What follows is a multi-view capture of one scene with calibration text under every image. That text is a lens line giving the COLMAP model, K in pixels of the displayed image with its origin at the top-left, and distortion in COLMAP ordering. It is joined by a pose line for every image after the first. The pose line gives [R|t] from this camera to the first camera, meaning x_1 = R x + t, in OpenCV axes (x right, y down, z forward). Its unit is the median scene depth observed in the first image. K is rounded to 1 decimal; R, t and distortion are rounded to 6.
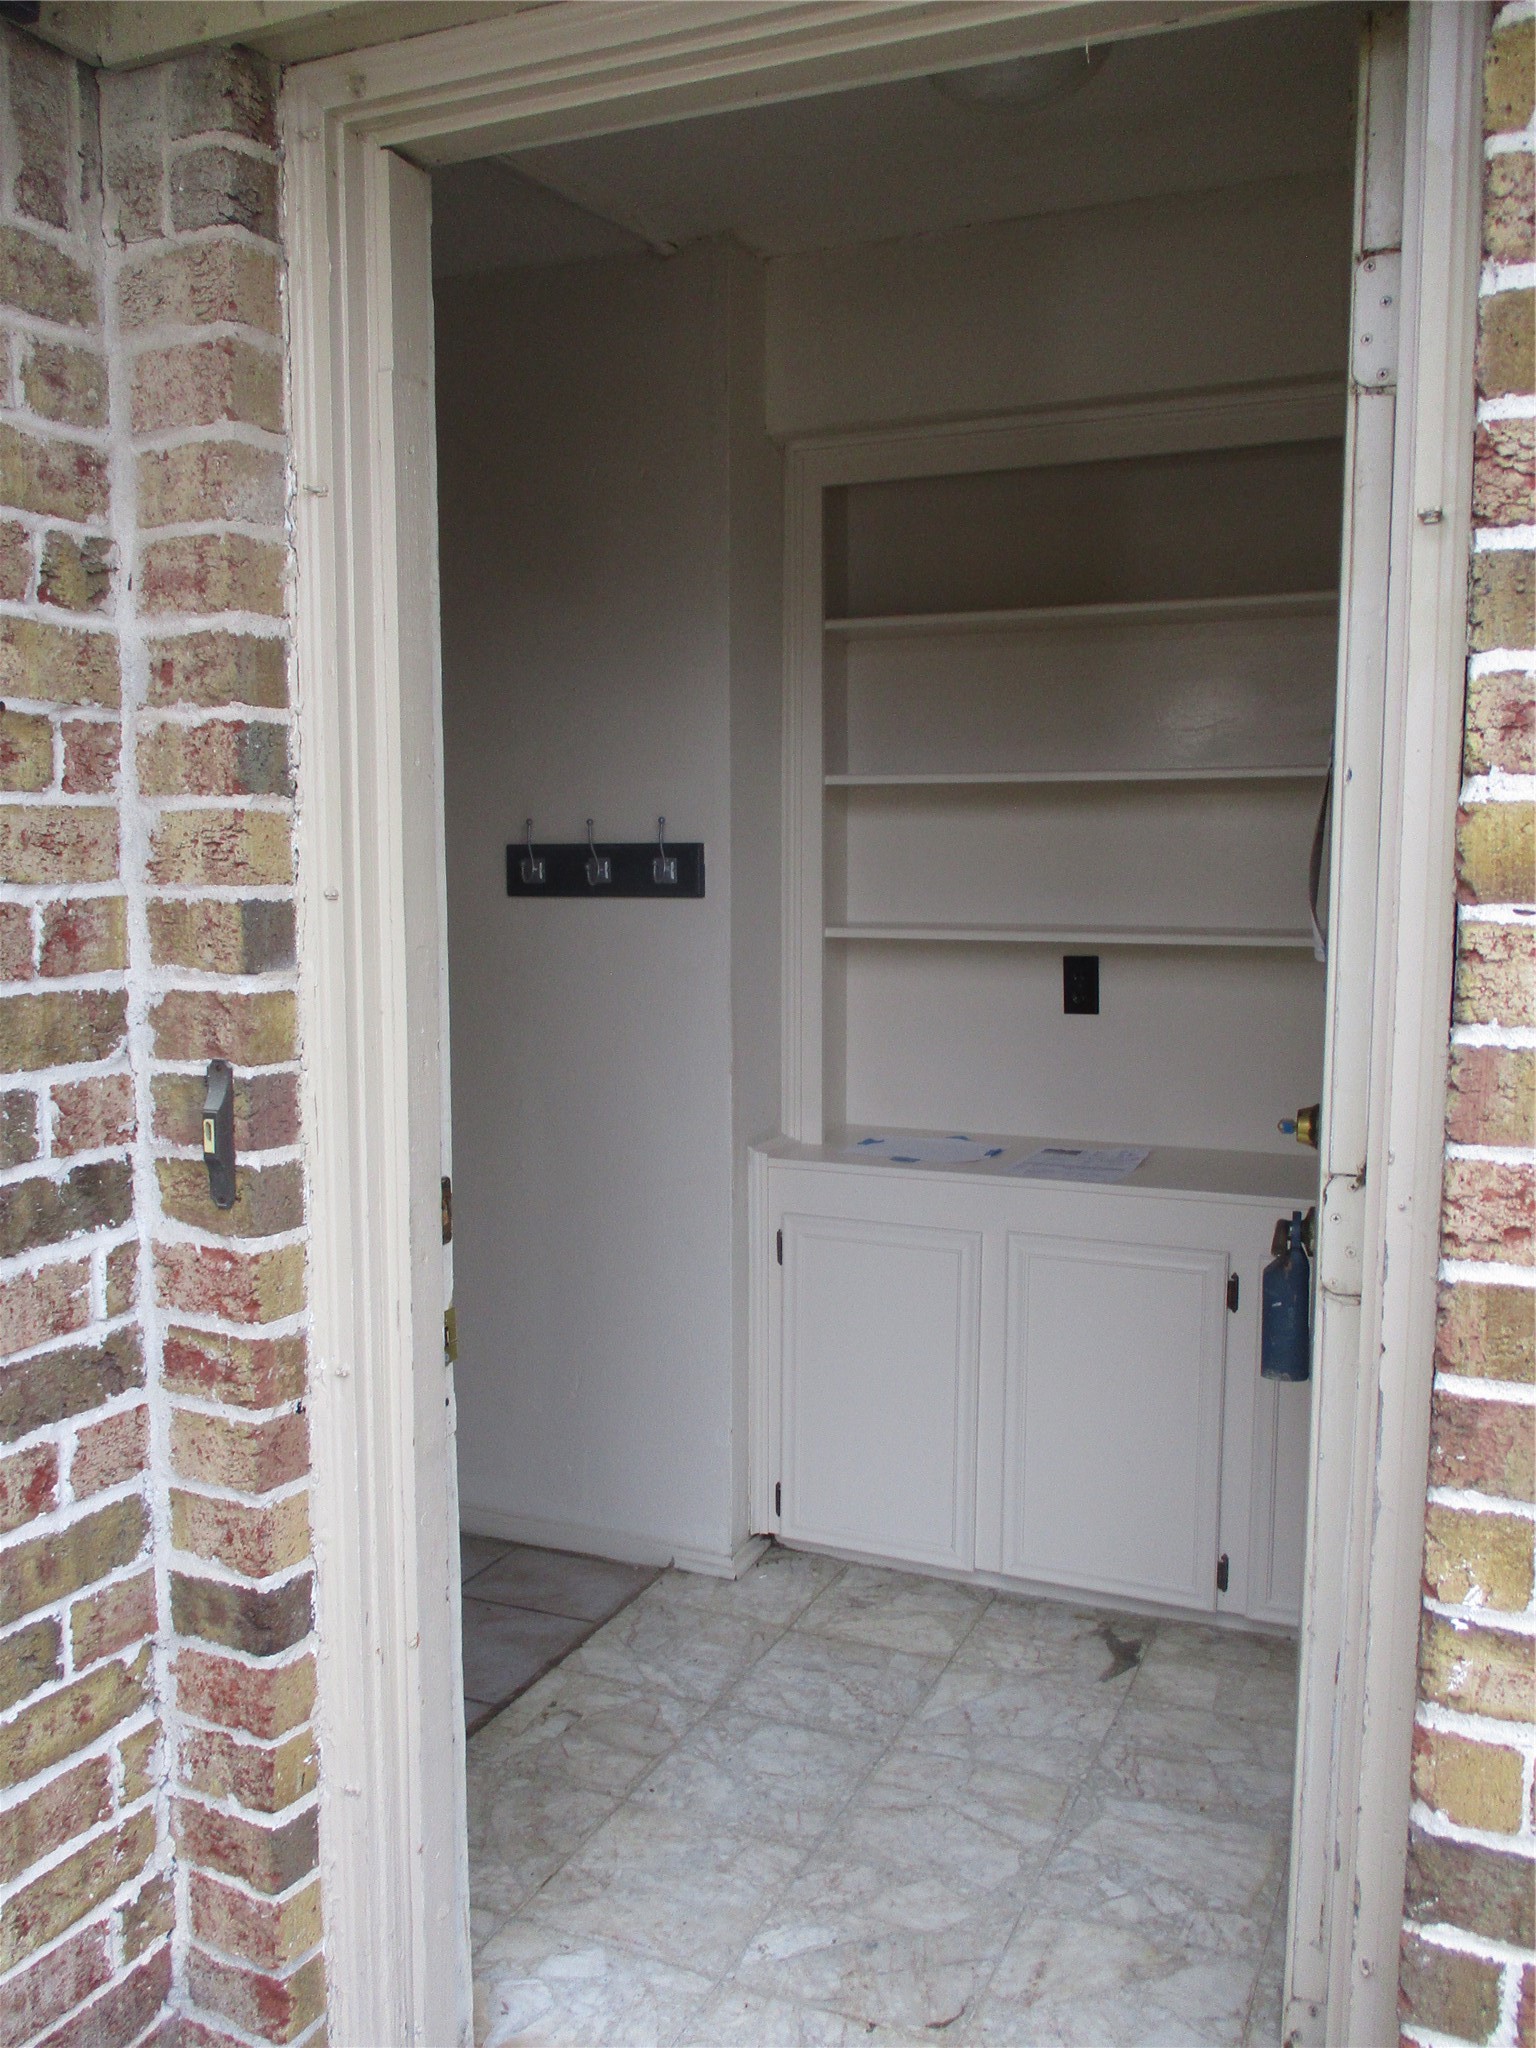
lens RADIAL K [[1722.1, 0, 767.9], [0, 1722.1, 1024.1], [0, 0, 1]] dist [-0.019555, 0.011884]
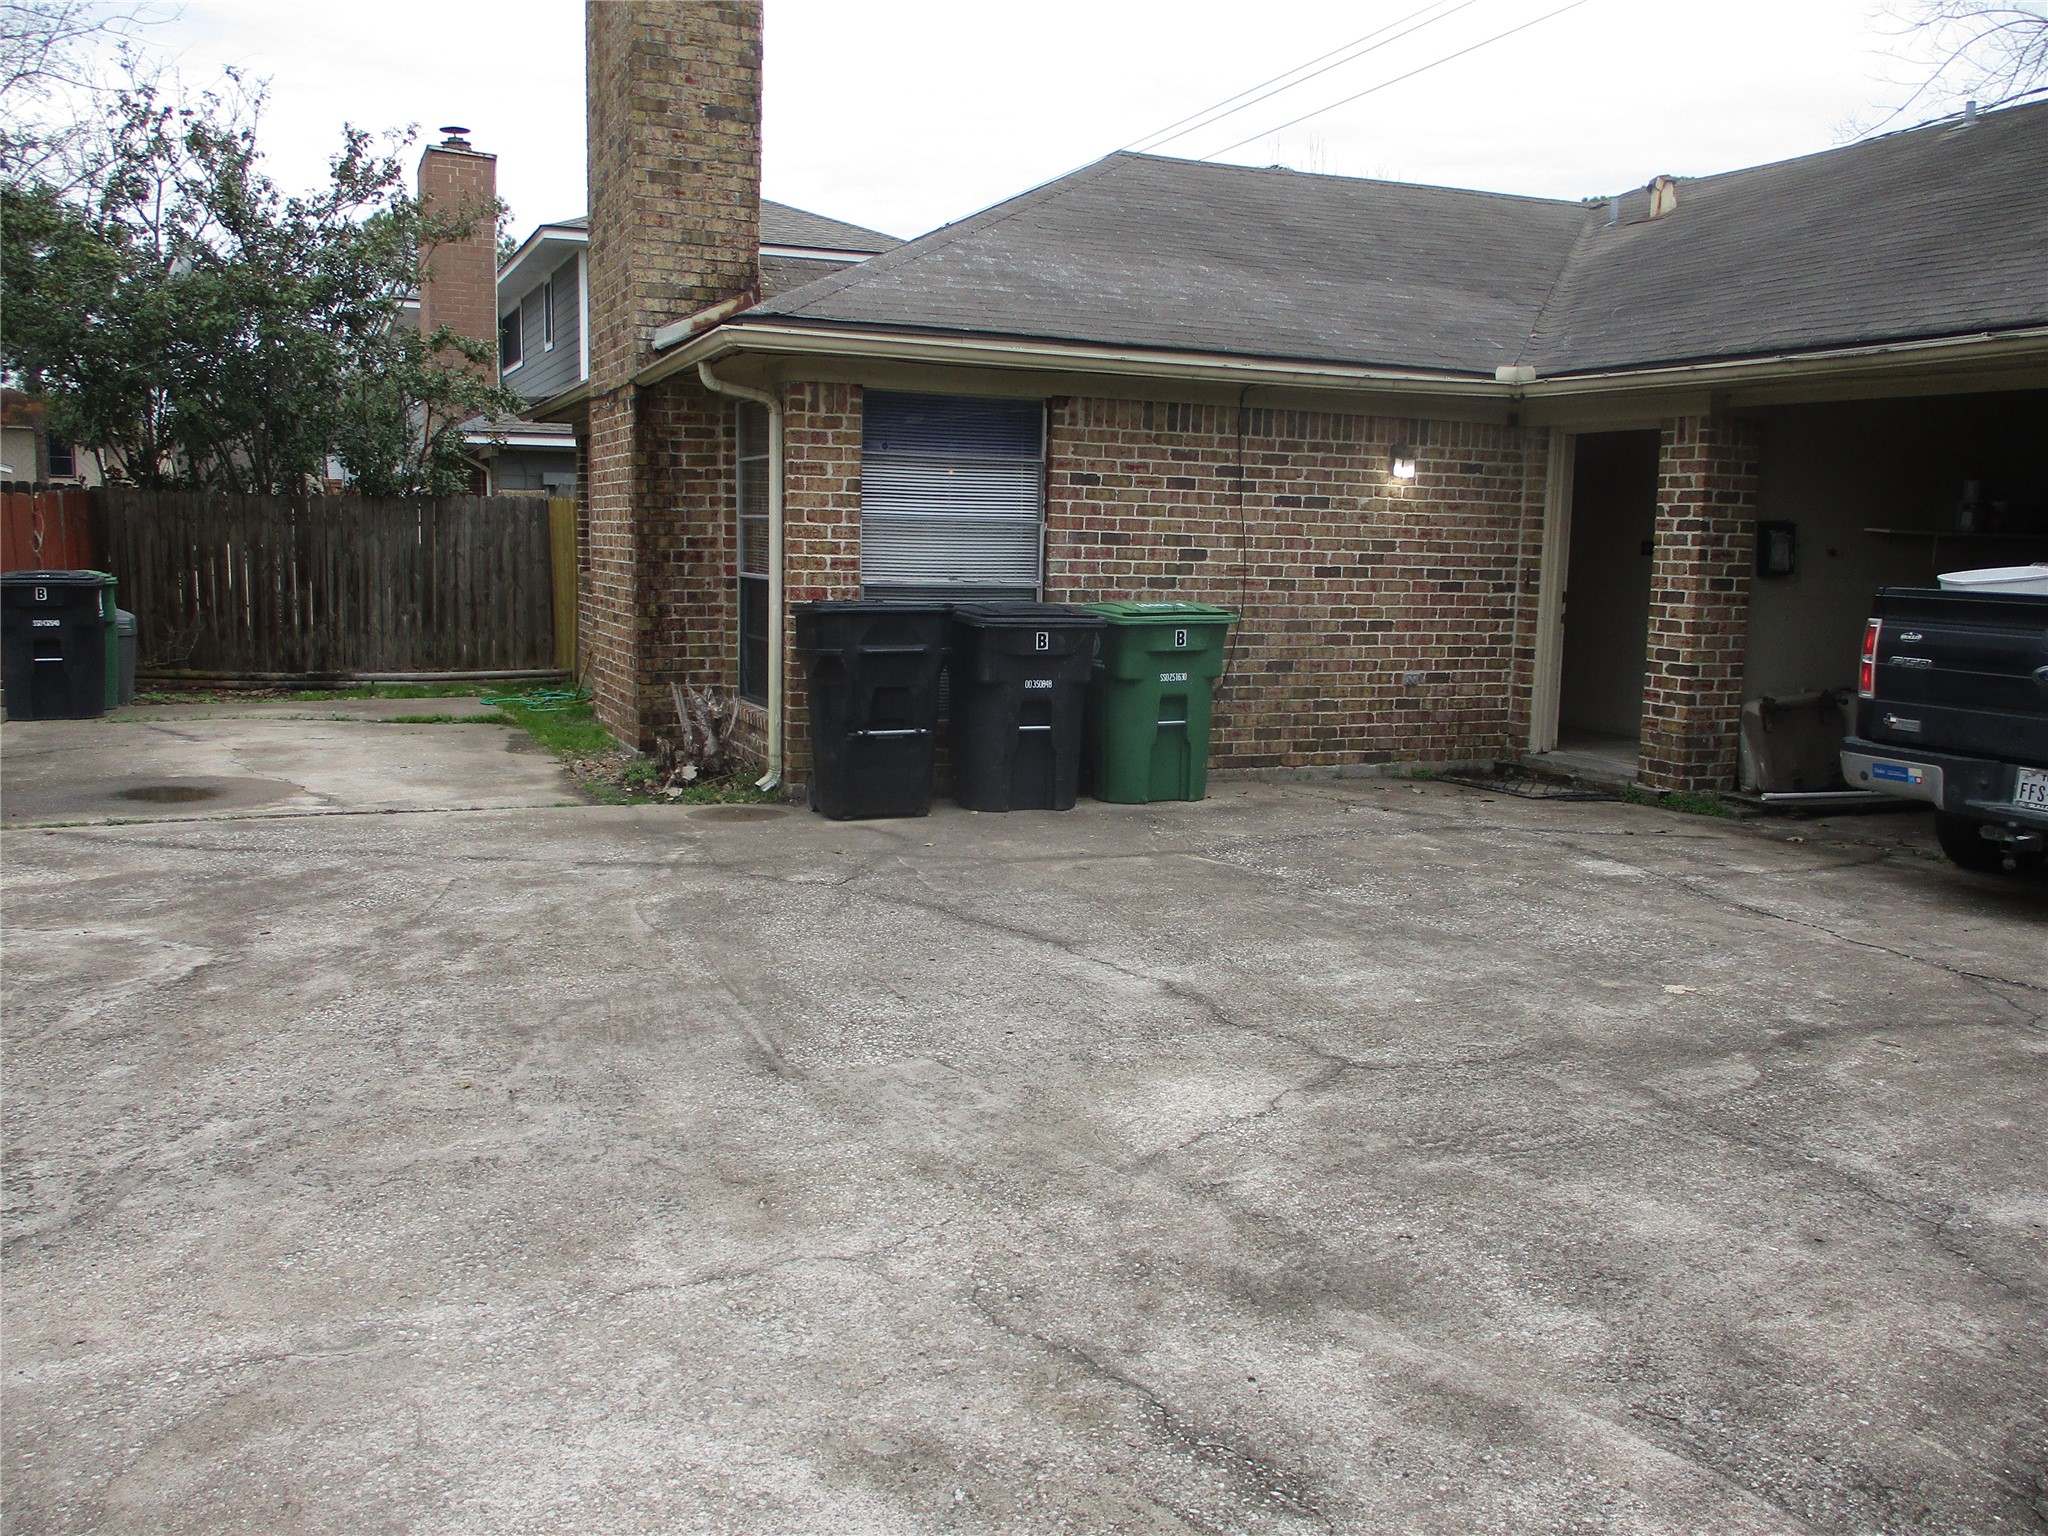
lens RADIAL K [[1722.1, 0, 1023.0], [0, 1722.1, 765.8], [0, 0, 1]] dist [-0.019555, 0.011884]
pose [[0.746093, 0.111493, -0.656441, 2.726381], [-0.097508, 0.993548, 0.057924, 0.596444], [0.658663, 0.020792, 0.752151, -5.394678]]
